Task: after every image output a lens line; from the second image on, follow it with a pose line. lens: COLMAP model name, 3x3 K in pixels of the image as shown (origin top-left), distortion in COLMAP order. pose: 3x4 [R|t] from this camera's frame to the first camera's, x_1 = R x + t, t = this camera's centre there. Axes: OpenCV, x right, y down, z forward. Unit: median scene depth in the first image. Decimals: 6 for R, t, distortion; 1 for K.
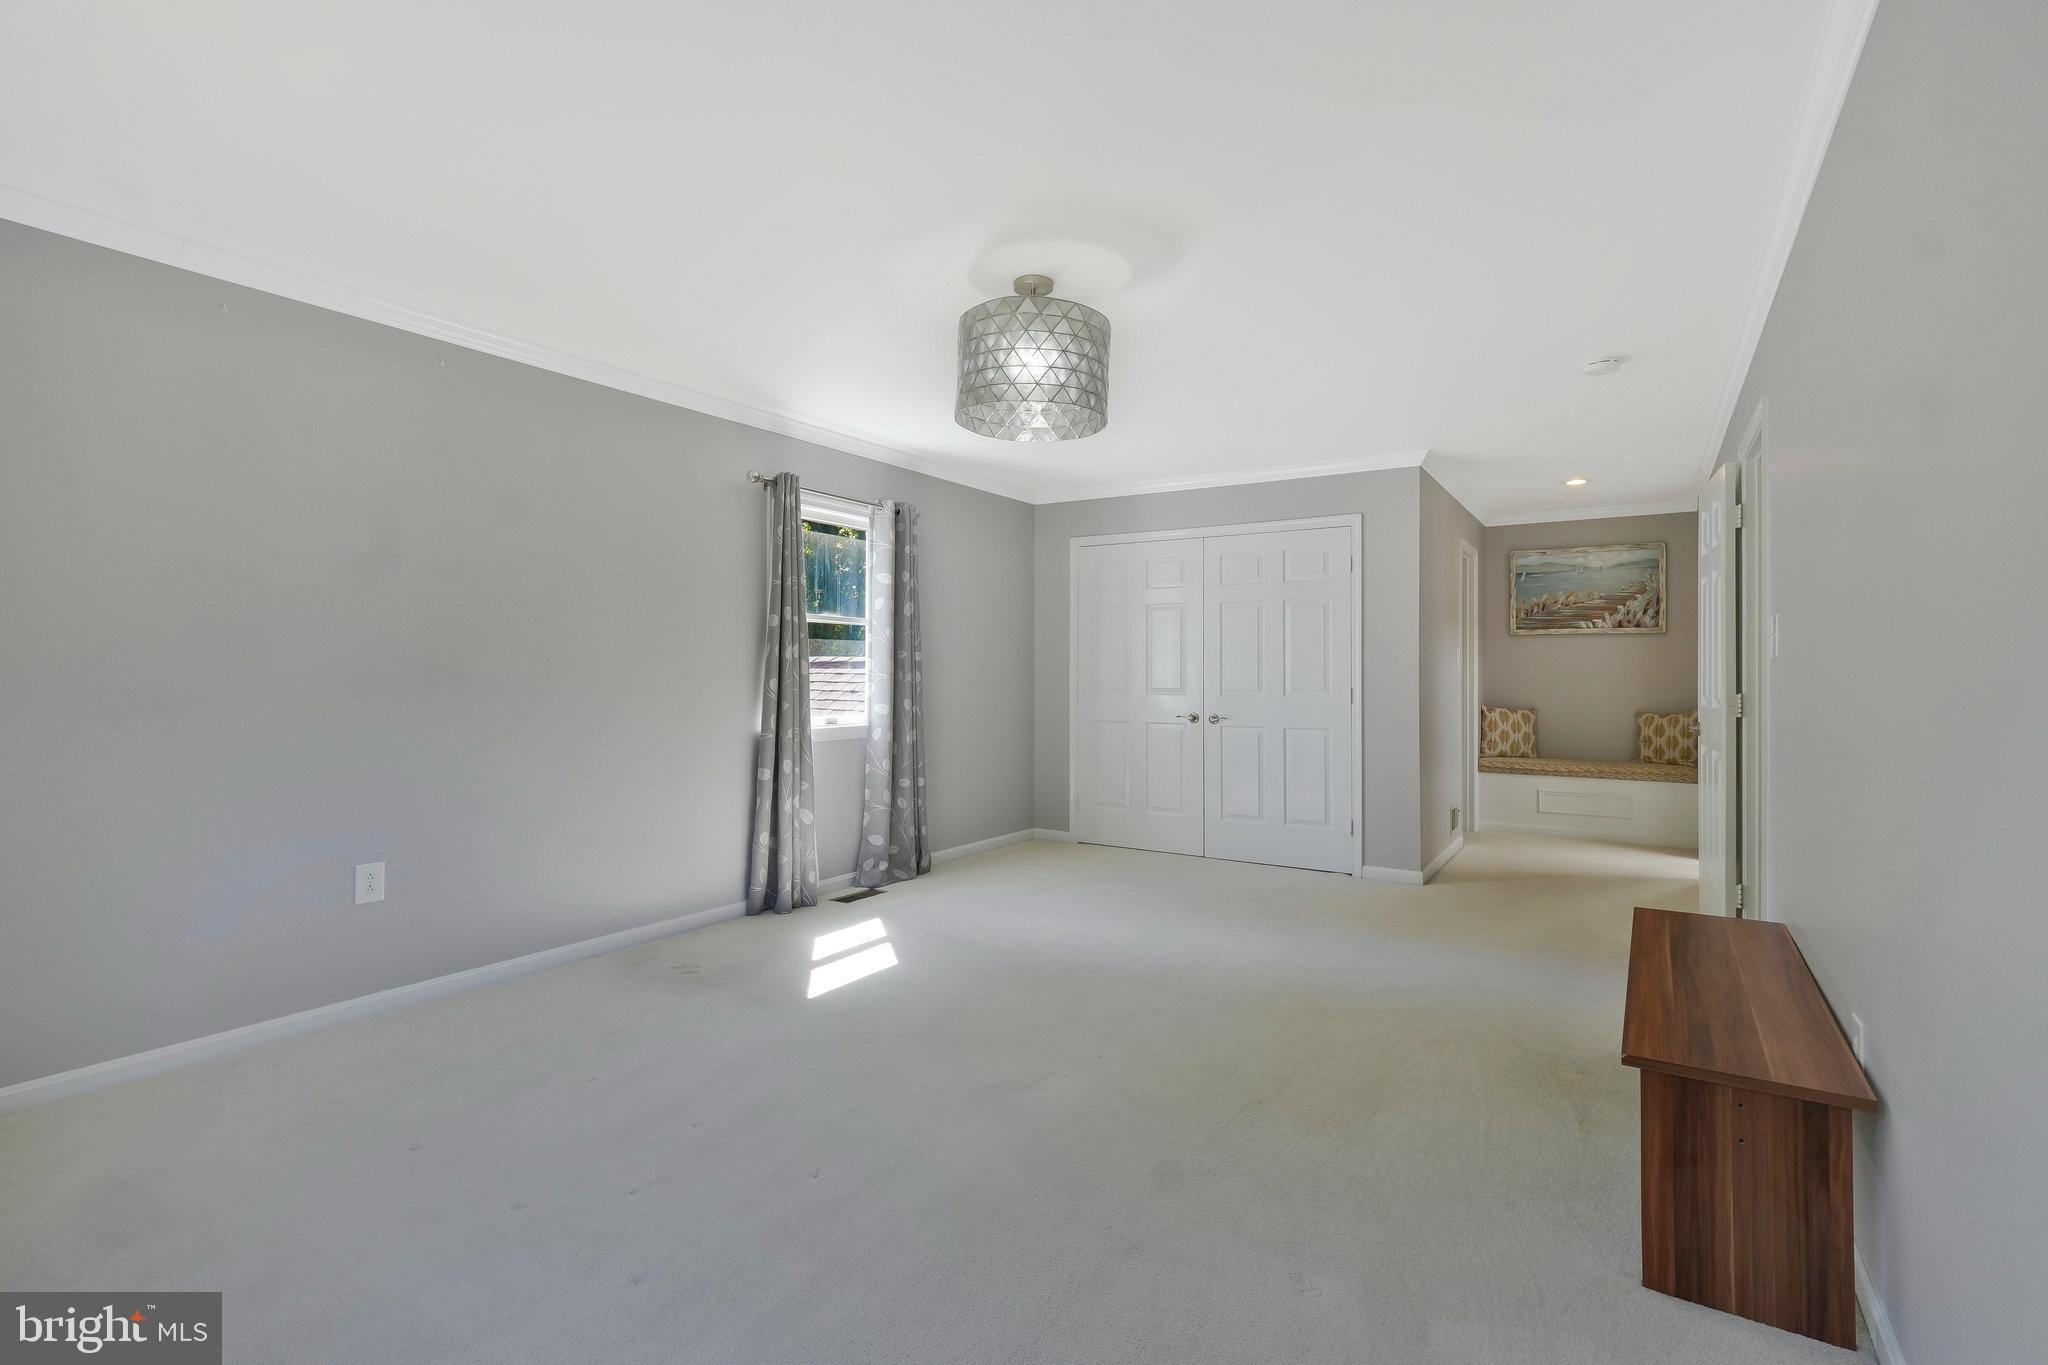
lens RADIAL K [[952.4, 0, 1024.9], [0, 952.4, 675.6], [0, 0, 1]] dist [-0.001216, 0.000224]
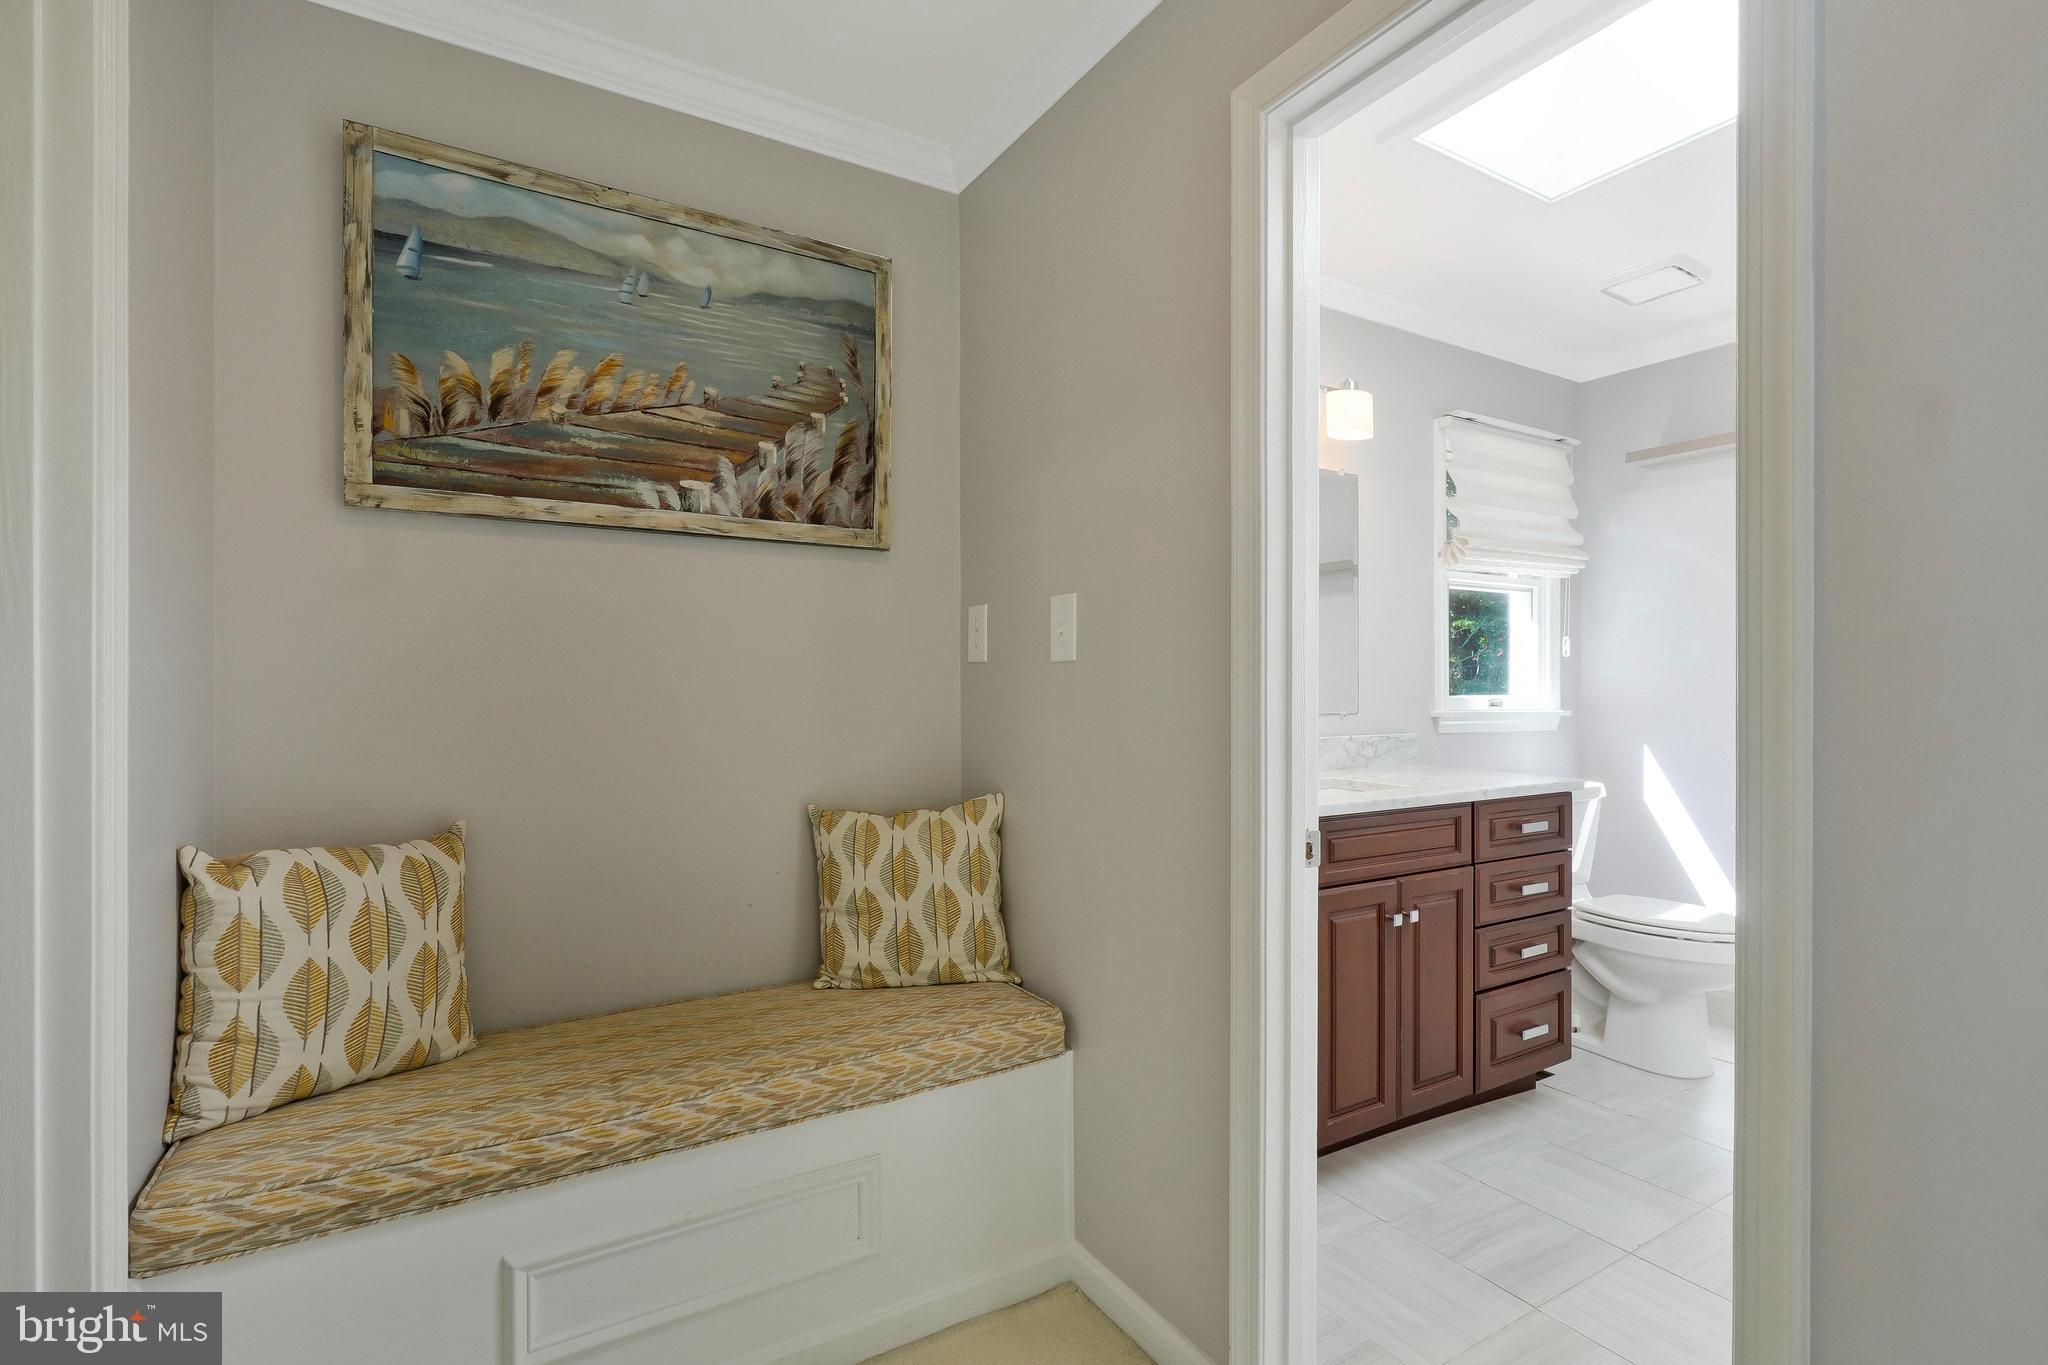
lens RADIAL K [[952.4, 0, 1024.9], [0, 952.4, 675.6], [0, 0, 1]] dist [-0.001216, 0.000224]
pose [[0.436887, 0.007376, 0.899486, 0.396069], [0.004160, 0.999939, -0.010221, -0.000062], [-0.899507, 0.008208, 0.436830, 0.793016]]
